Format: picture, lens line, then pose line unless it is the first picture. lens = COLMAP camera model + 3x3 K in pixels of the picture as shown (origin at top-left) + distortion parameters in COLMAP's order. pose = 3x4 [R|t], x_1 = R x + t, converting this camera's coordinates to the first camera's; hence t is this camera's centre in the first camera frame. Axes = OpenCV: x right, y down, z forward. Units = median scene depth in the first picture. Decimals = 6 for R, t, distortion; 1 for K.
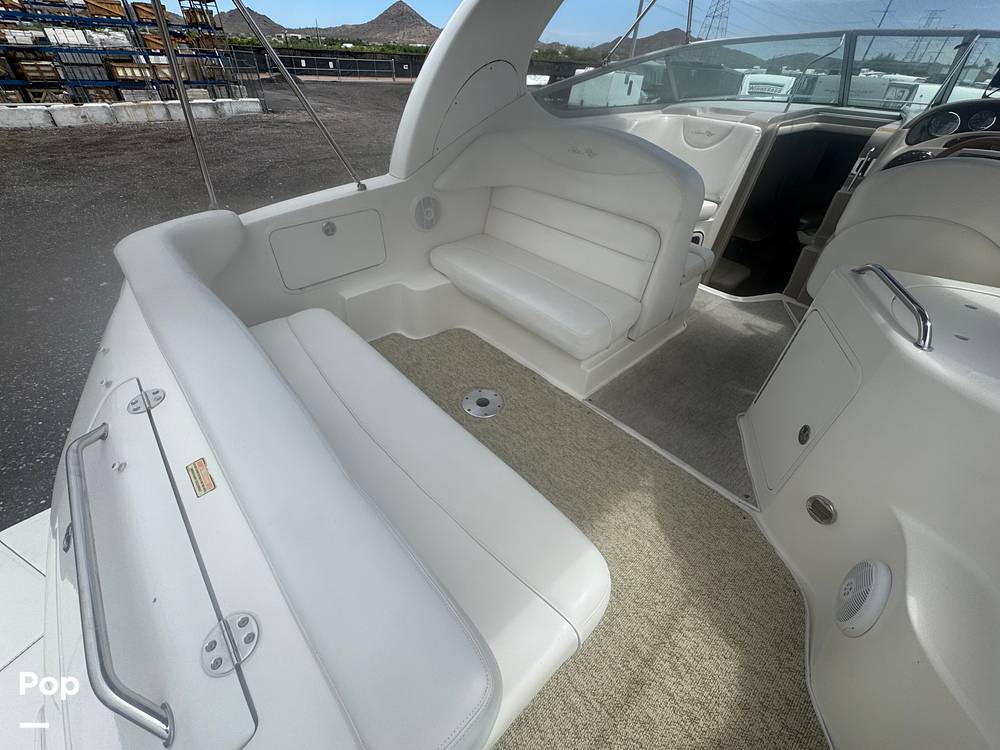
lens RADIAL K [[404.0, 0, 496.9], [0, 404.0, 374.8], [0, 0, 1]] dist [-0.001975, -0.000117]
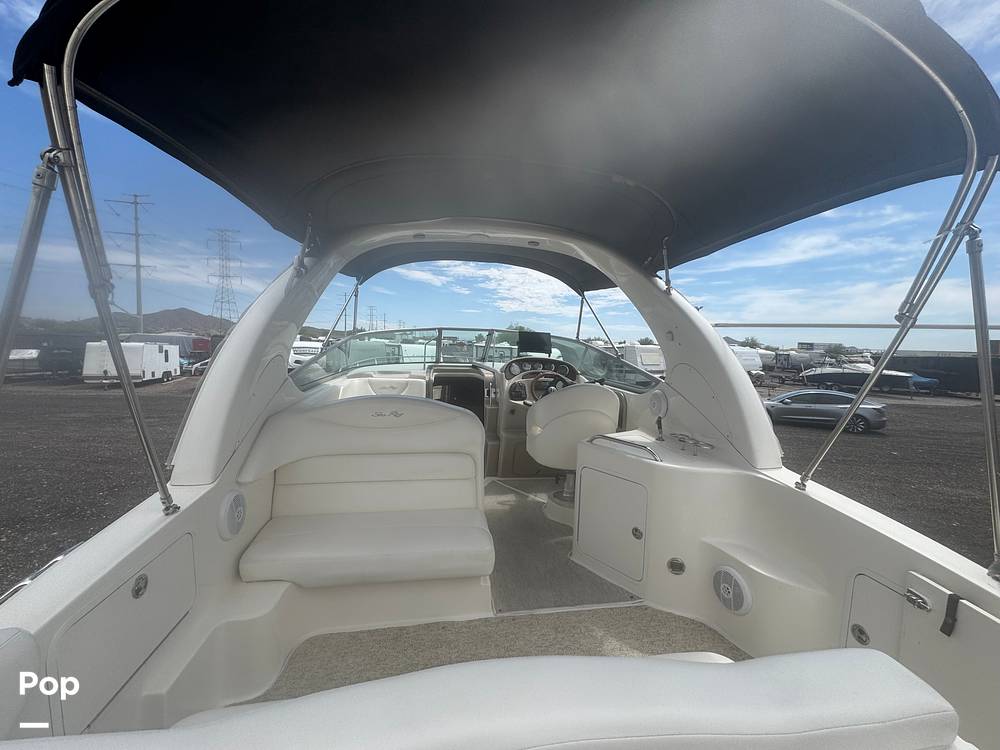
lens RADIAL K [[404.0, 0, 502.1], [0, 404.0, 371.4], [0, 0, 1]] dist [-0.001975, -0.000117]
pose [[0.546534, -0.086879, 0.832918, -0.454701], [0.517548, 0.816966, -0.254384, -0.136402], [-0.658365, 0.570105, 0.491463, 0.090544]]
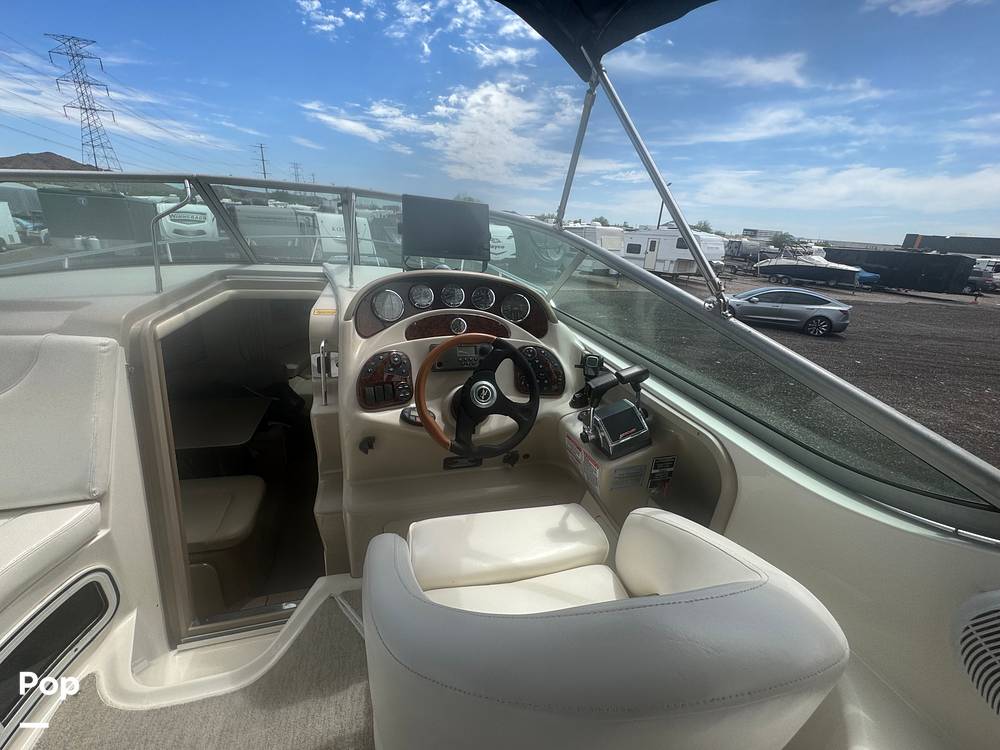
lens RADIAL K [[404.0, 0, 498.7], [0, 404.0, 374.2], [0, 0, 1]] dist [-0.001975, -0.000117]
pose [[0.449763, -0.330660, 0.829685, 0.500012], [0.515867, 0.854501, 0.060904, -0.403664], [-0.729105, 0.400614, 0.554900, 0.448608]]
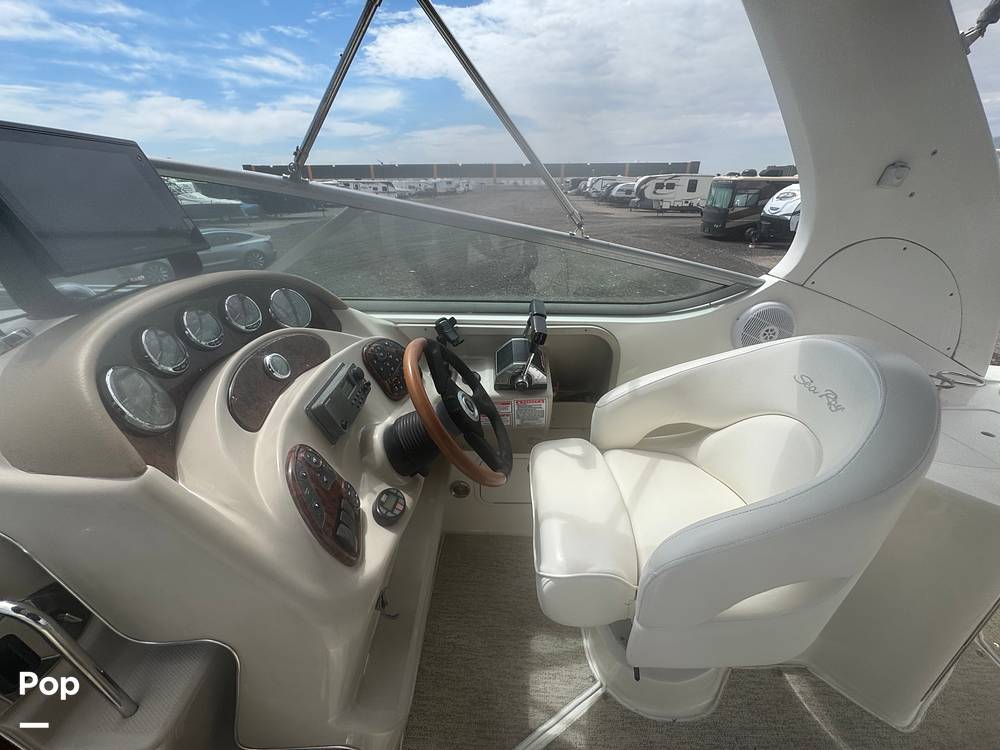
lens RADIAL K [[404.0, 0, 498.3], [0, 404.0, 372.8], [0, 0, 1]] dist [-0.001975, -0.000117]
pose [[-0.736172, -0.332024, 0.589755, 0.664910], [0.390672, 0.503086, 0.770895, -0.663410], [-0.552653, 0.797912, -0.240646, 0.801799]]
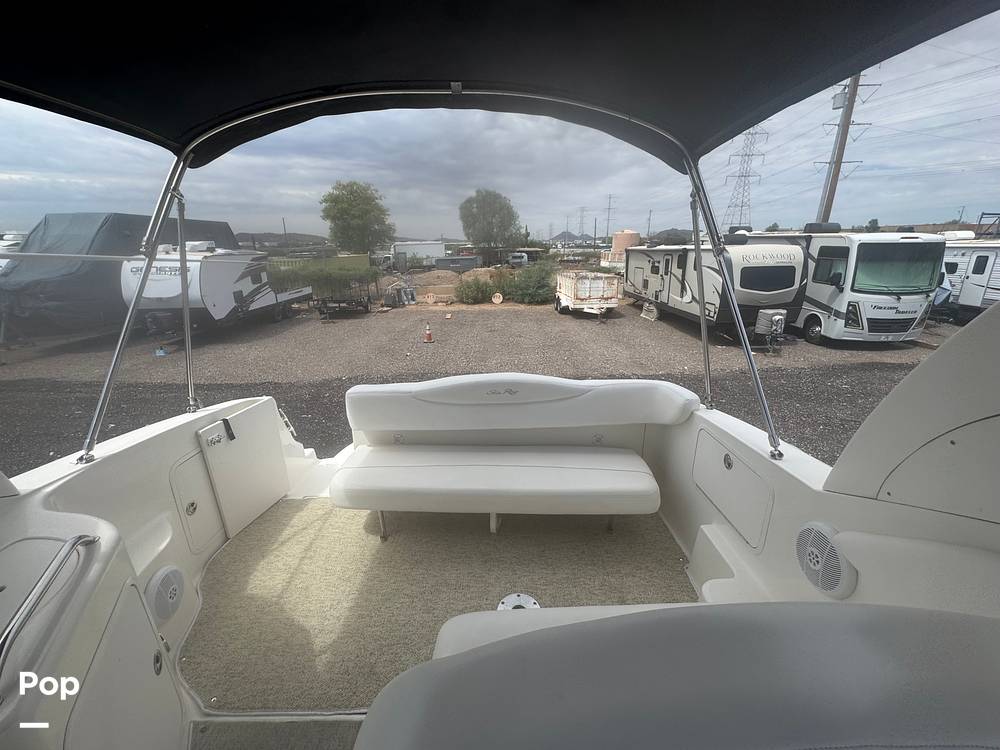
lens RADIAL K [[404.0, 0, 503.1], [0, 404.0, 373.7], [0, 0, 1]] dist [-0.001975, -0.000117]
pose [[-0.668004, 0.188367, -0.719922, 0.407060], [-0.476455, 0.634878, 0.608211, -0.602959], [0.571630, 0.749298, -0.334353, 0.659848]]
